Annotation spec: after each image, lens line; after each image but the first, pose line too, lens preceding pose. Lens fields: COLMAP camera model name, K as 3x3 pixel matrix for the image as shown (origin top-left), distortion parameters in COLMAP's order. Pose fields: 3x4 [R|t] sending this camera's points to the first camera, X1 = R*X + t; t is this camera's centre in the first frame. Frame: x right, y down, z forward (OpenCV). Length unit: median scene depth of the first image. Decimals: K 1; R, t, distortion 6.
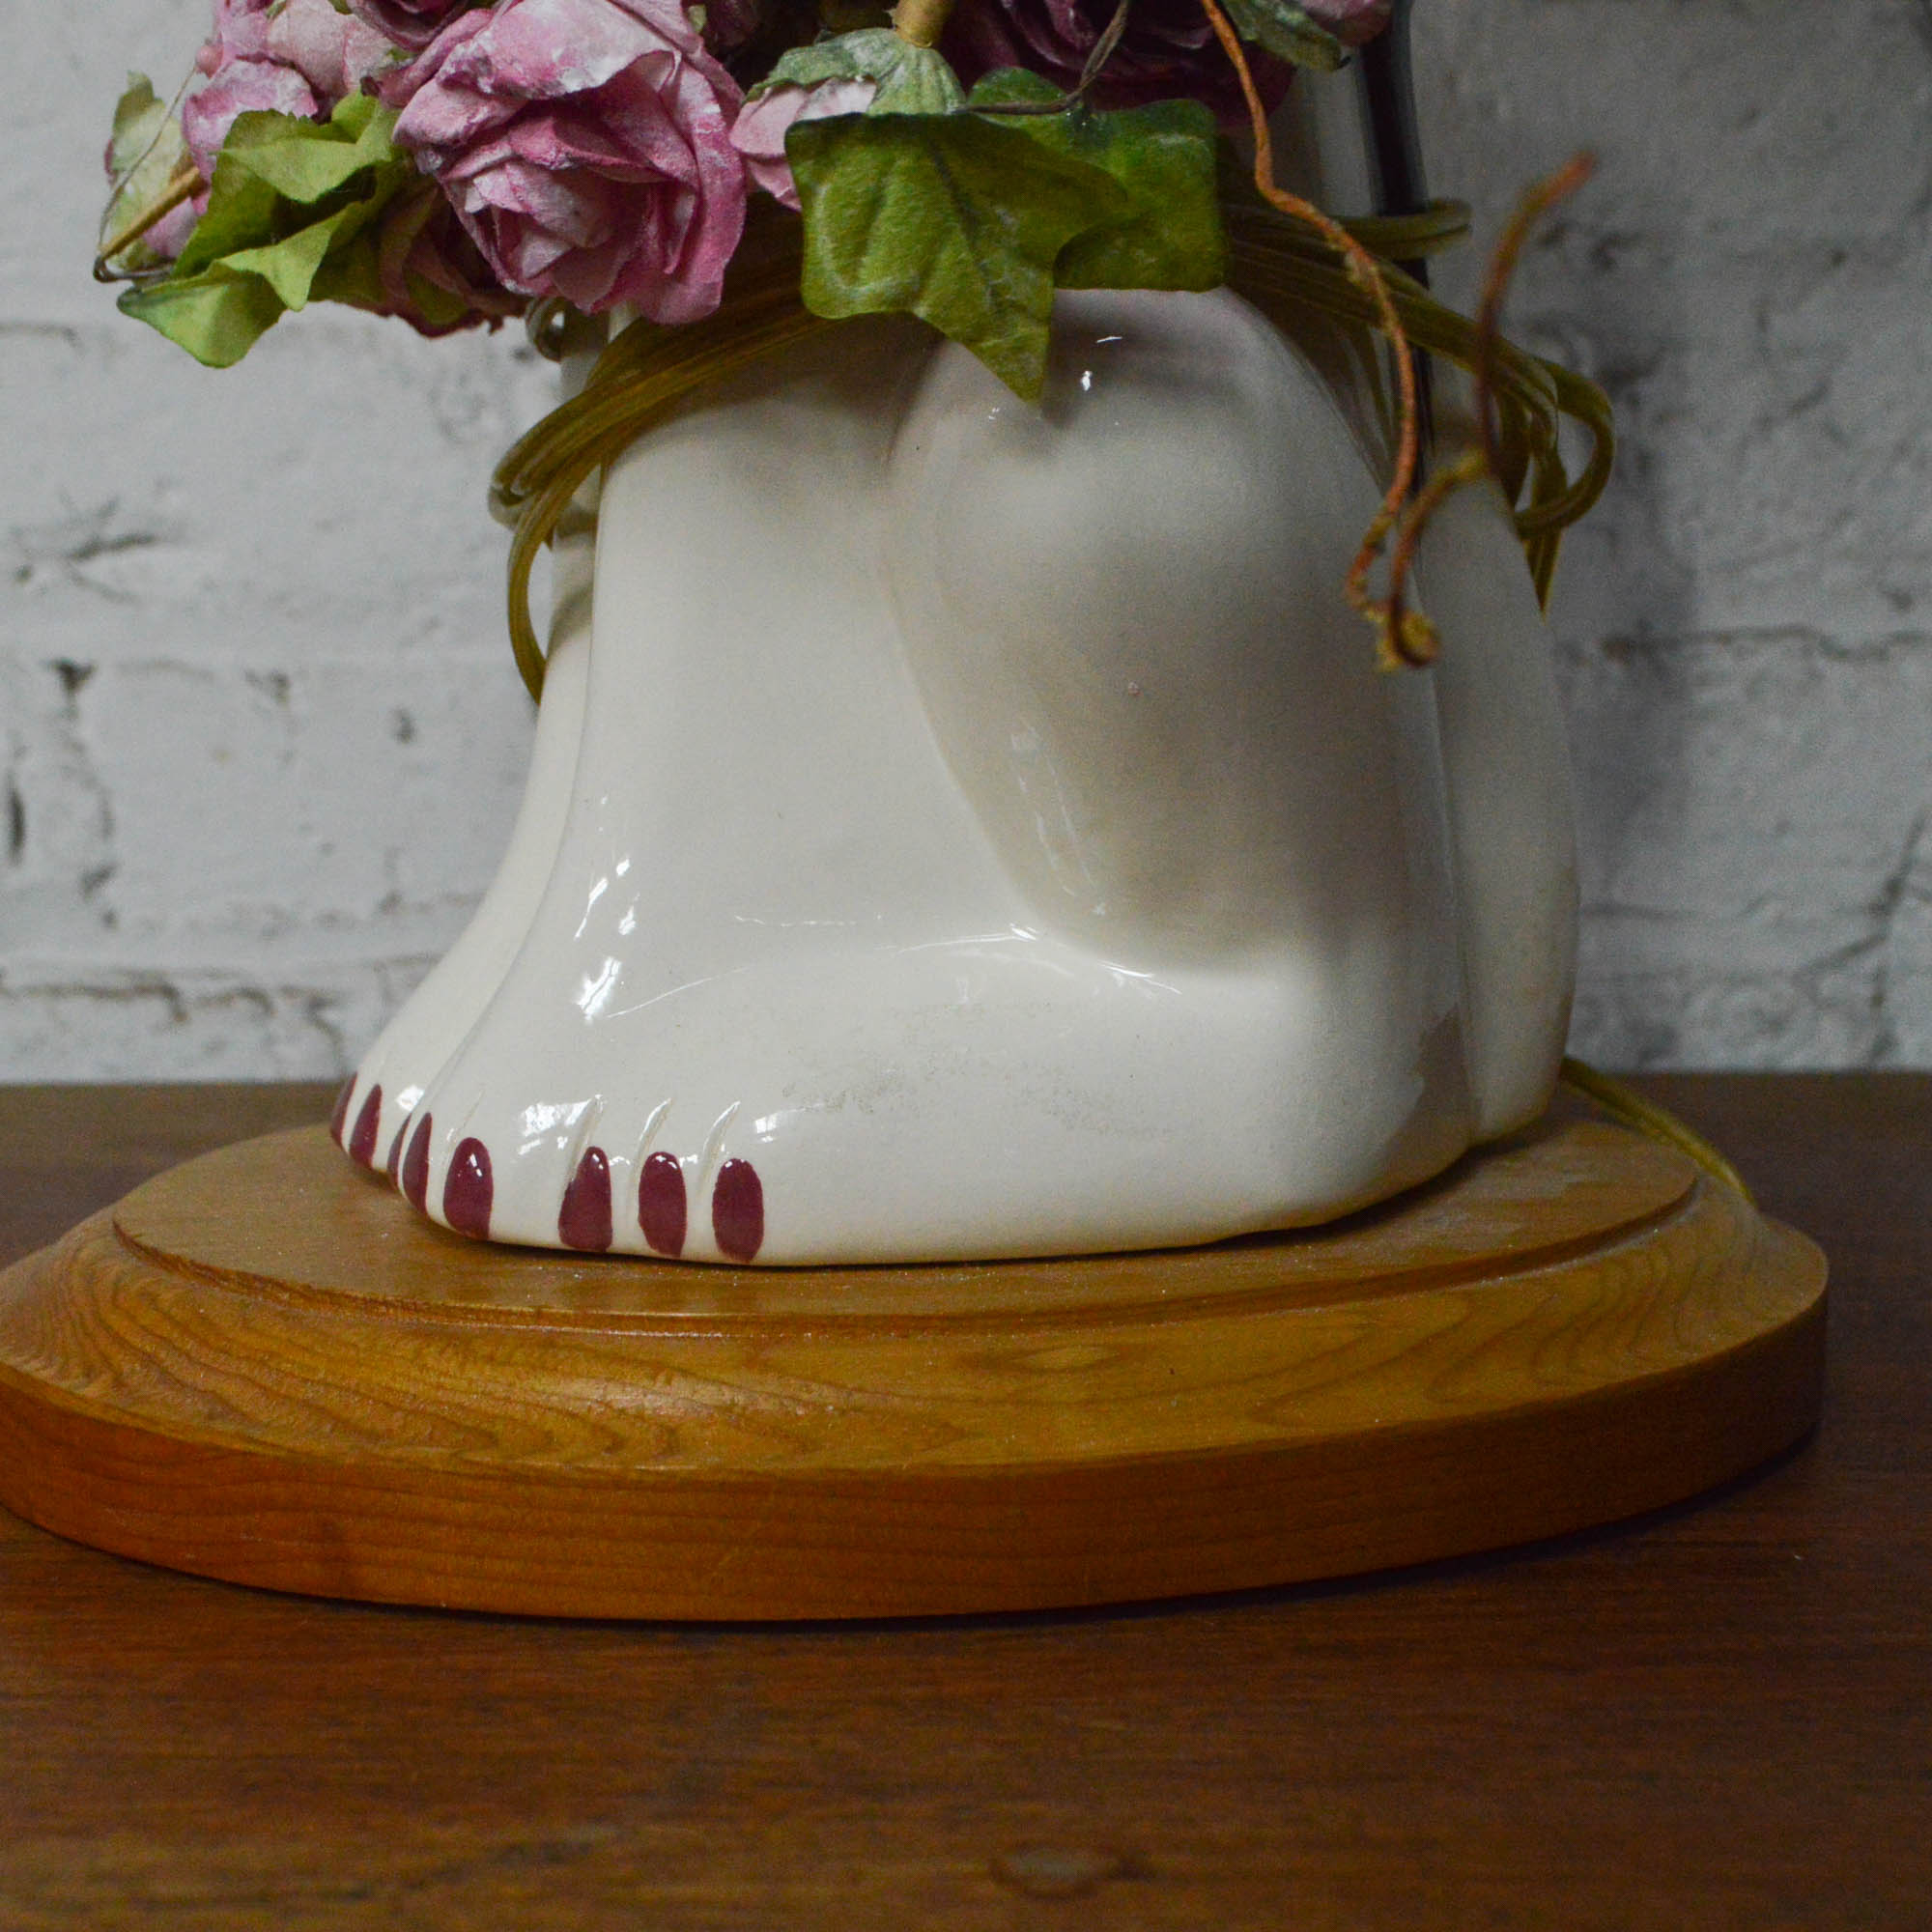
lens RADIAL K [[3533.3, 0, 966.0], [0, 3533.3, 966.0], [0, 0, 1]] dist [-0.060558, 0.099198]
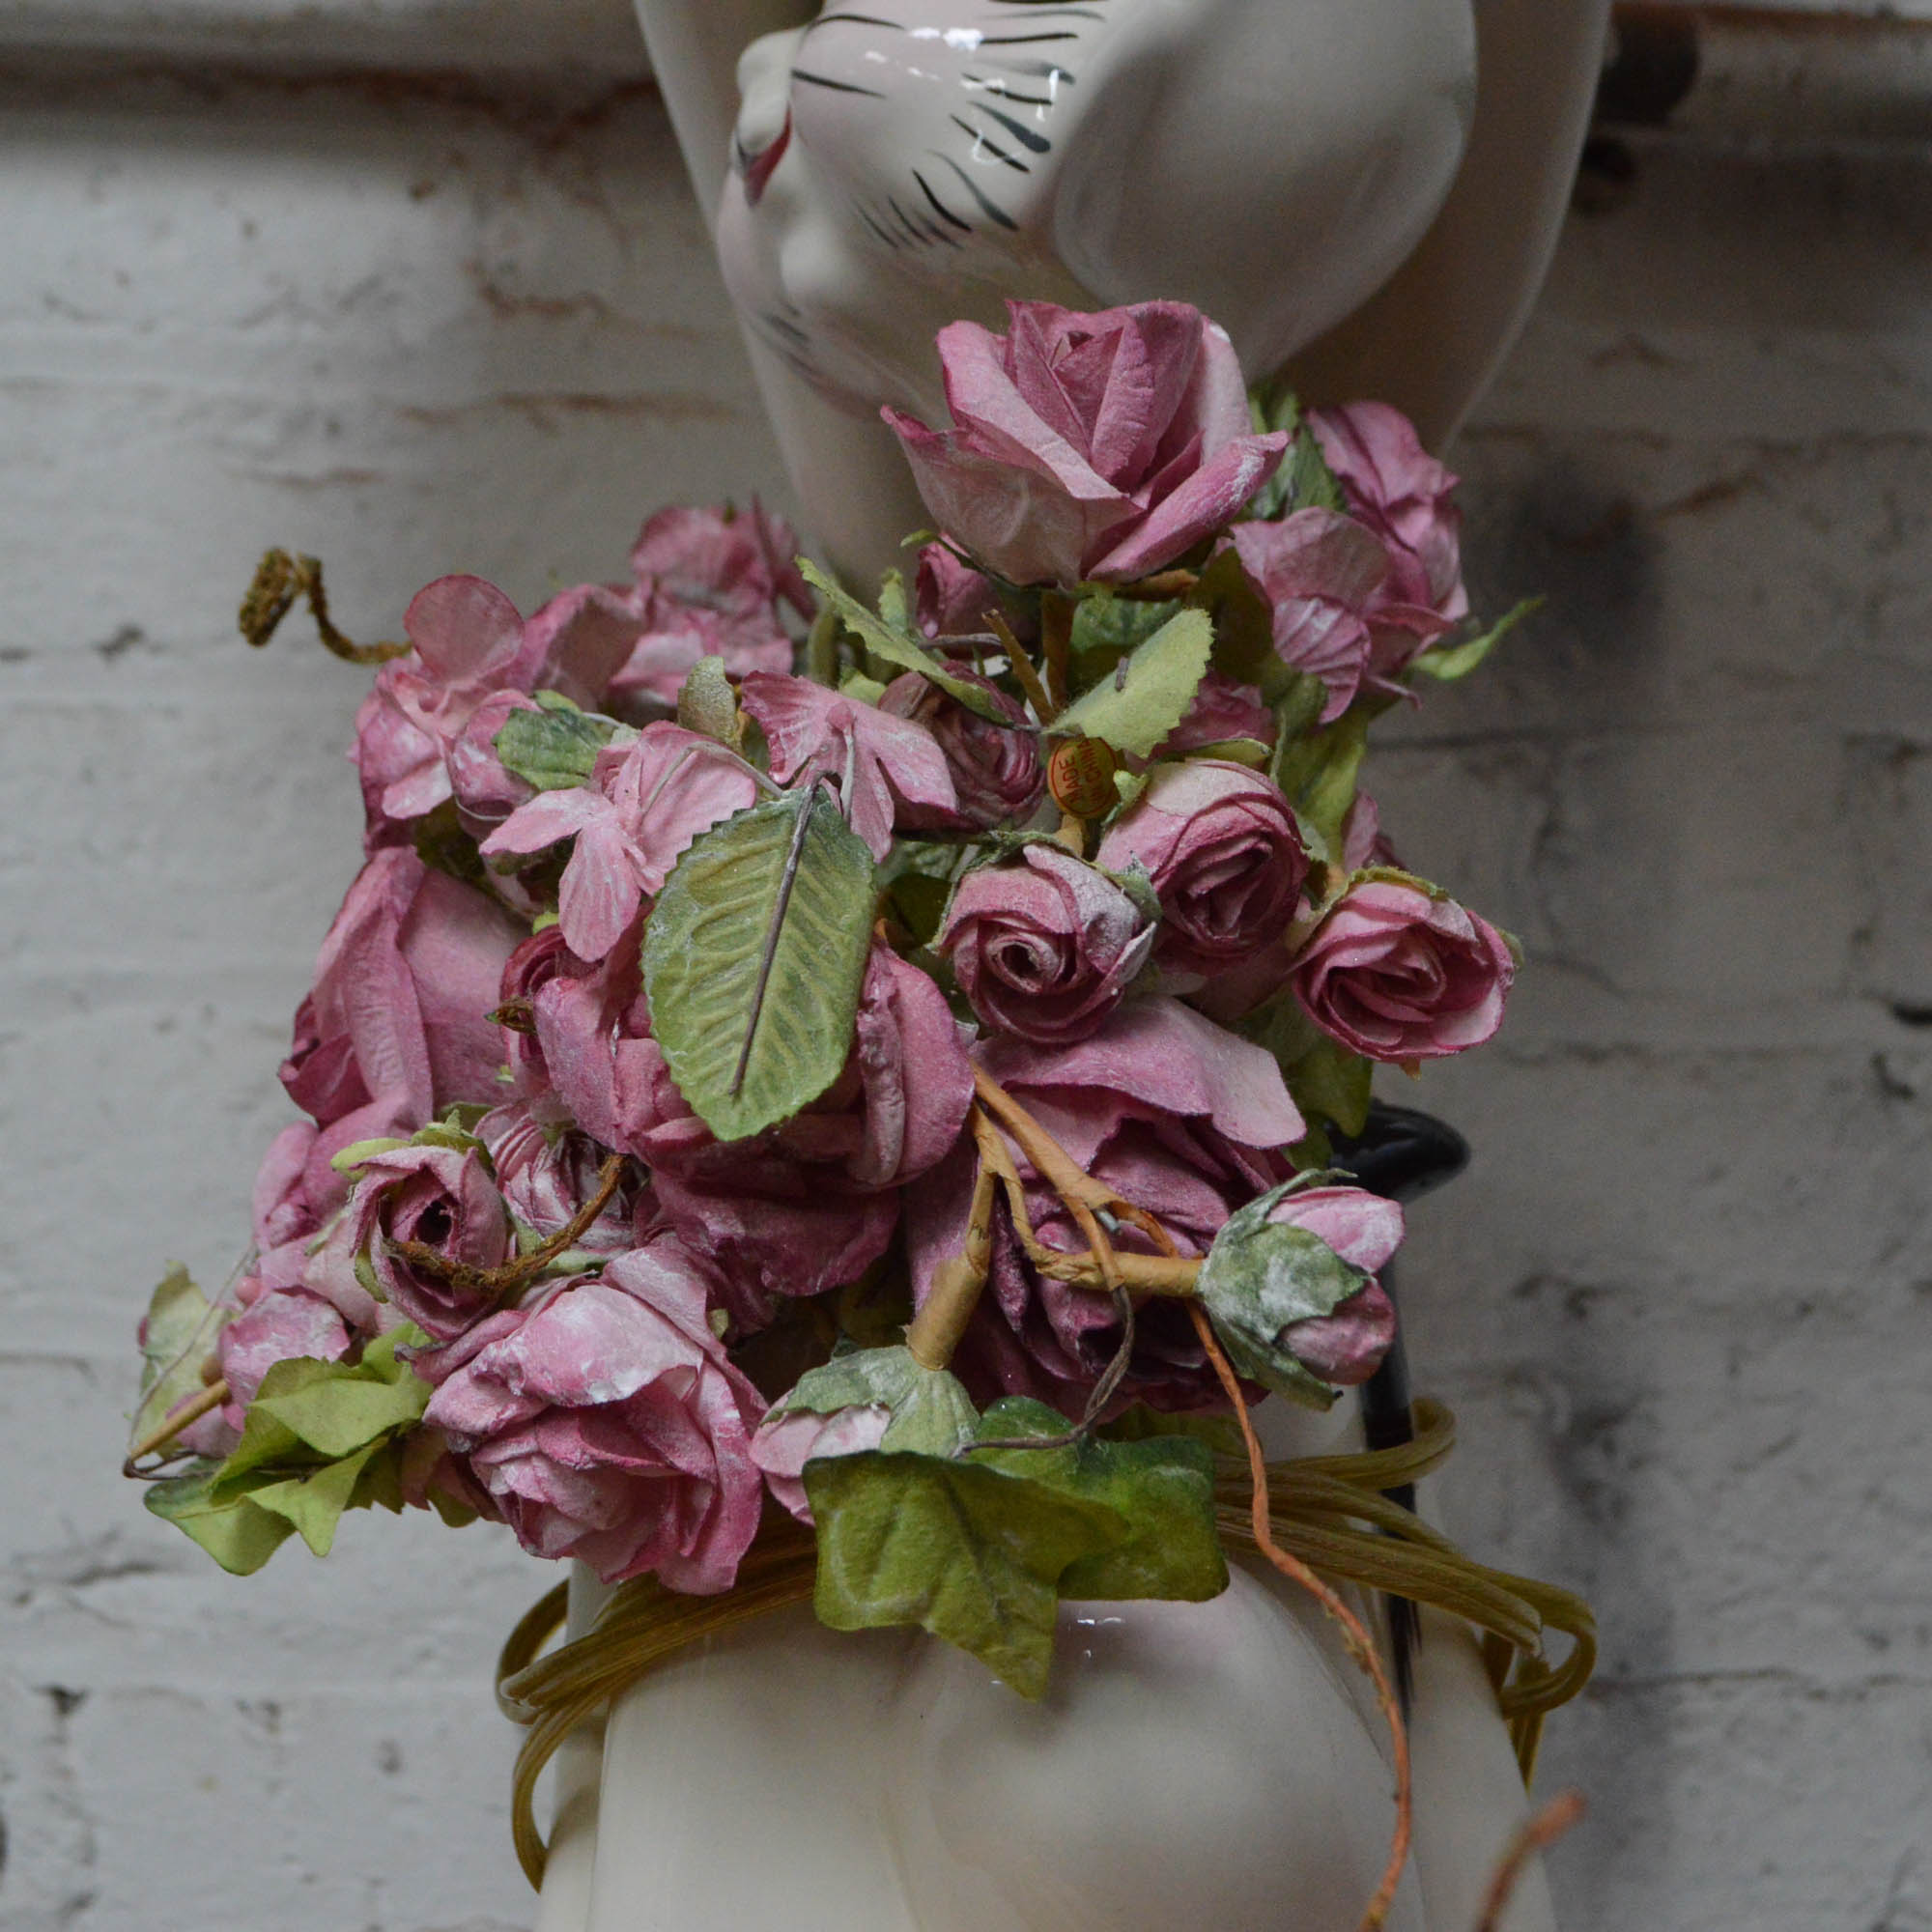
lens RADIAL K [[3511.1, 0, 966.0], [0, 3511.1, 966.0], [0, 0, 1]] dist [-0.026345, -0.064670]
pose [[0.999857, 0.015833, 0.005871, -0.010696], [-0.014182, 0.976068, -0.217004, -0.146396], [-0.009167, 0.216890, 0.976153, -0.046028]]
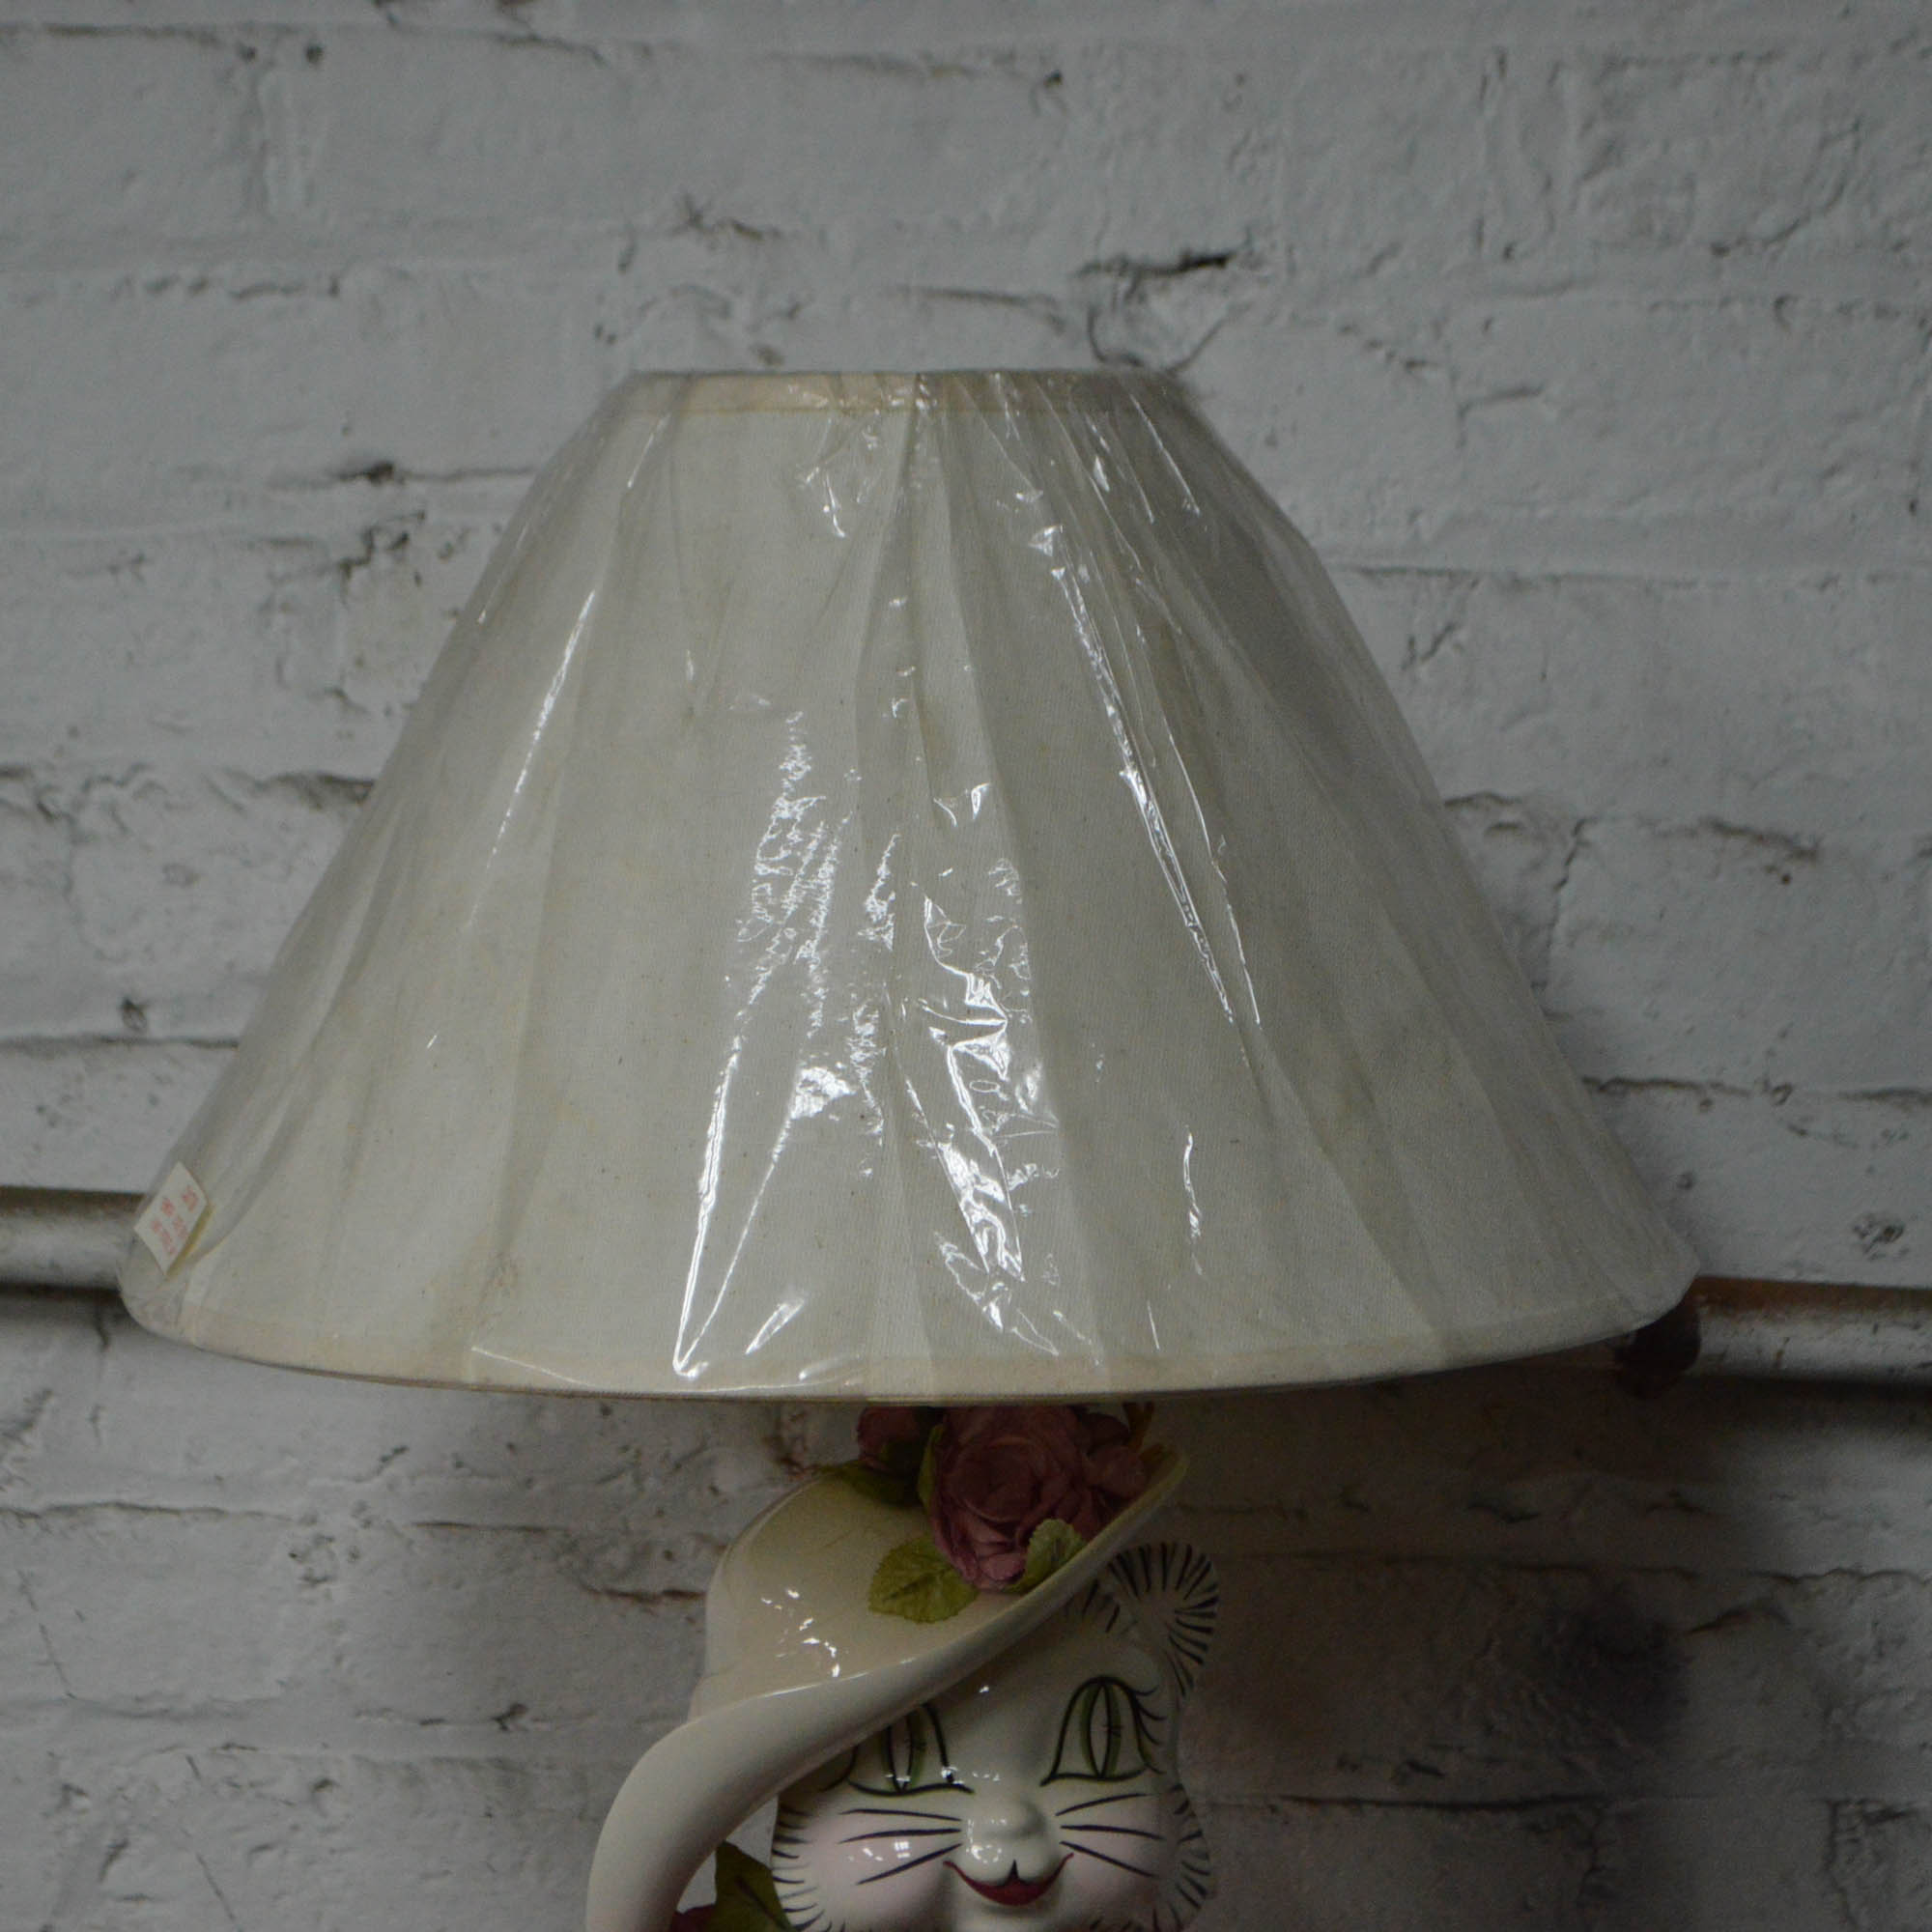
lens RADIAL K [[6143.3, 0, 966.0], [0, 6143.3, 966.0], [0, 0, 1]] dist [0.015686, 0.528712]
pose [[0.991902, 0.040043, -0.120524, 0.406106], [-0.047680, 0.996989, -0.061158, -1.057694], [0.117712, 0.066410, 0.990825, -2.799684]]
